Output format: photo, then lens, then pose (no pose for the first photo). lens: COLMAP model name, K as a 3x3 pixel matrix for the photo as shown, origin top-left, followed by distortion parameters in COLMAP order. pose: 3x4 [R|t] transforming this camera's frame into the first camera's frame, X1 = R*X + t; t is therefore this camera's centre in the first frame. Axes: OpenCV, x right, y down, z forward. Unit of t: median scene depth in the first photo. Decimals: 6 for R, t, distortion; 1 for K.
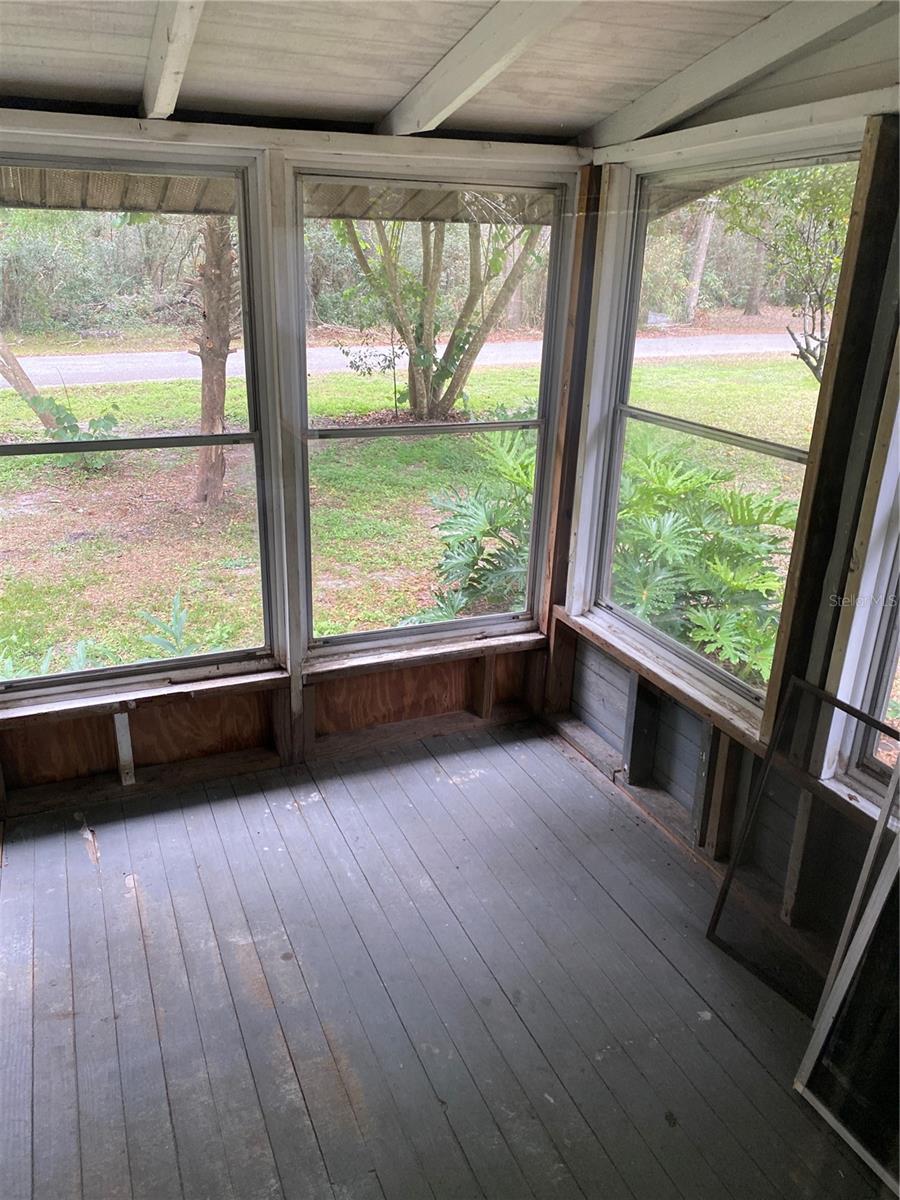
lens RADIAL K [[904.3, 0, 446.4], [0, 904.3, 593.9], [0, 0, 1]] dist [0.024524, -0.030481]
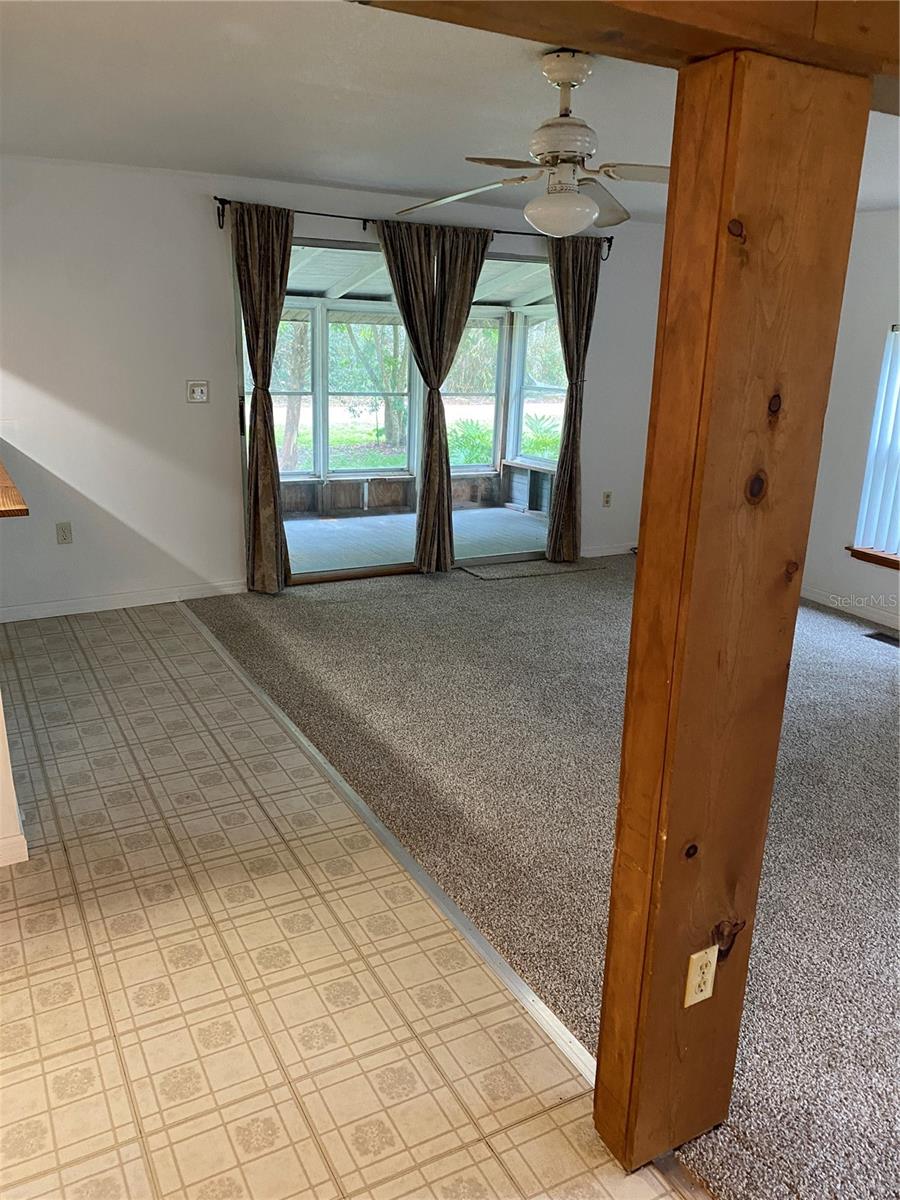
lens RADIAL K [[904.3, 0, 447.0], [0, 904.3, 606.1], [0, 0, 1]] dist [0.024524, -0.030481]
pose [[0.995756, -0.019593, 0.089924, -0.341835], [0.025725, 0.997384, -0.067547, 0.711203], [-0.088365, 0.069574, 0.993655, -1.915207]]
